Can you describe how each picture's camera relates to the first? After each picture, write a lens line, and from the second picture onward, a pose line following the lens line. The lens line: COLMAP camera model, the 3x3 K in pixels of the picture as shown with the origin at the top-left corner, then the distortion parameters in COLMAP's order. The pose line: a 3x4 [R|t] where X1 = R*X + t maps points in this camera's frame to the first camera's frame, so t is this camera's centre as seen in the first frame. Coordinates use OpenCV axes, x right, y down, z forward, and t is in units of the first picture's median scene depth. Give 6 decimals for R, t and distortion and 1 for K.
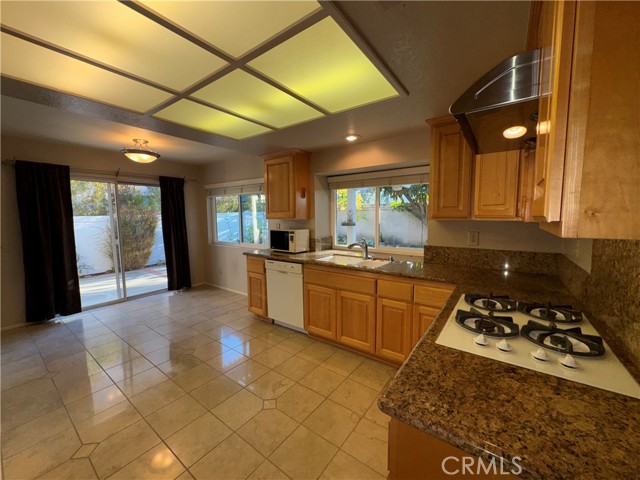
lens RADIAL K [[254.7, 0, 319.8], [0, 254.7, 239.0], [0, 0, 1]] dist [-0.005339, 0.001017]
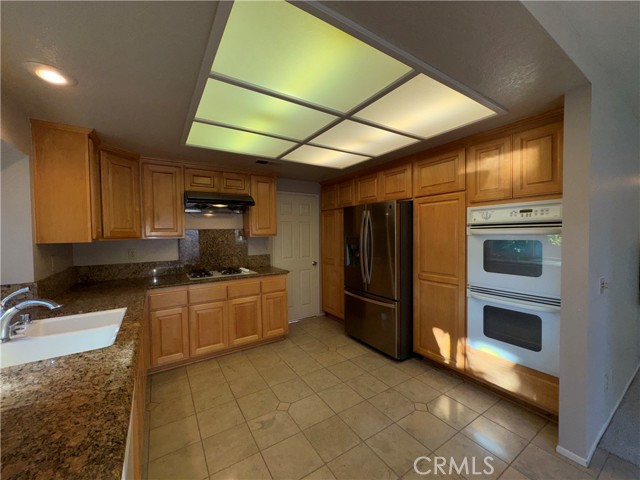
lens RADIAL K [[254.7, 0, 319.3], [0, 254.7, 239.5], [0, 0, 1]] dist [-0.005339, 0.001017]
pose [[-0.932265, 0.007489, 0.361699, -0.426842], [0.051876, 0.992221, 0.113165, -0.099762], [-0.358037, 0.124263, -0.925401, 1.078046]]
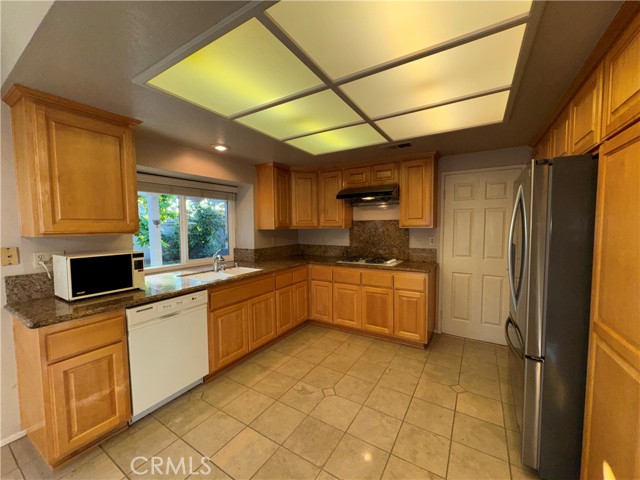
lens RADIAL K [[254.7, 0, 318.6], [0, 254.7, 239.7], [0, 0, 1]] dist [-0.005339, 0.001017]
pose [[-0.074457, -0.050311, 0.995954, -0.743744], [0.103257, 0.992969, 0.057880, -0.053023], [-0.991864, 0.107149, -0.068739, 0.608296]]
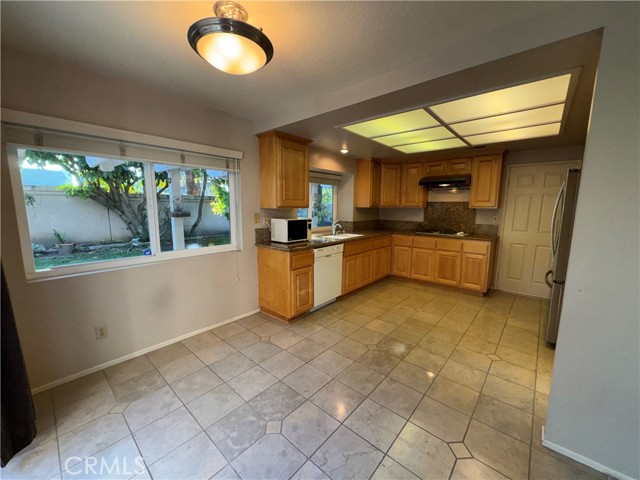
lens RADIAL K [[254.7, 0, 318.8], [0, 254.7, 239.2], [0, 0, 1]] dist [-0.005339, 0.001017]
pose [[0.091768, -0.127032, 0.987644, -1.146811], [0.085404, 0.989179, 0.119294, -0.071383], [-0.992111, 0.073401, 0.101624, 0.859849]]
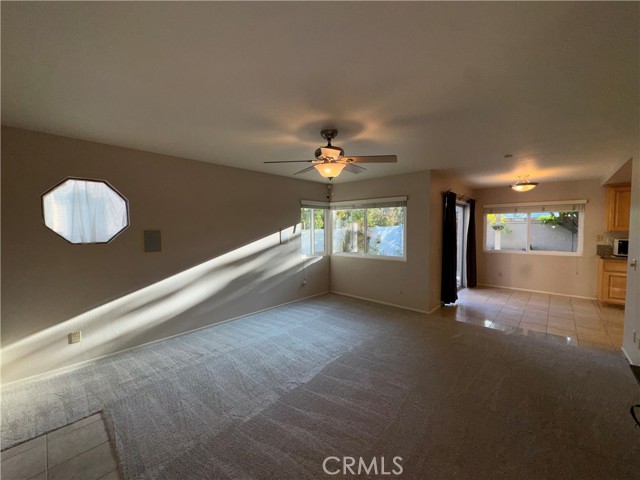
lens RADIAL K [[254.7, 0, 321.2], [0, 254.7, 239.5], [0, 0, 1]] dist [-0.005339, 0.001017]
pose [[0.993186, 0.004360, -0.116461, -1.666221], [-0.010082, 0.998768, -0.048589, 0.042855], [0.116106, 0.049432, 0.992006, -0.501455]]
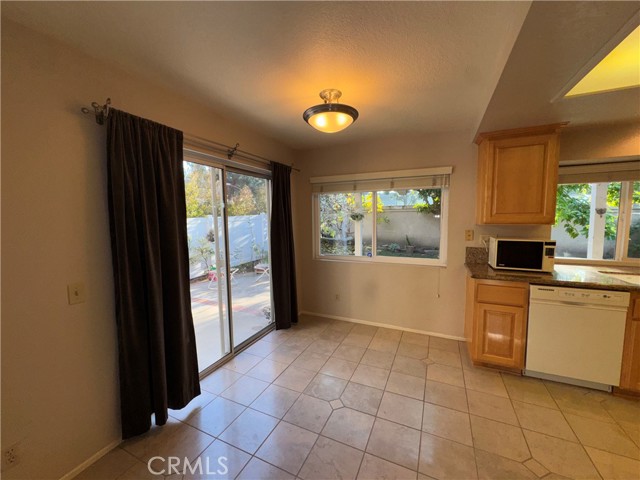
lens RADIAL K [[254.7, 0, 319.4], [0, 254.7, 239.9], [0, 0, 1]] dist [-0.005339, 0.001017]
pose [[0.981532, -0.024324, 0.189744, -0.861231], [0.025331, 0.999675, -0.002883, -0.049682], [-0.189612, 0.007636, 0.981829, 0.435639]]
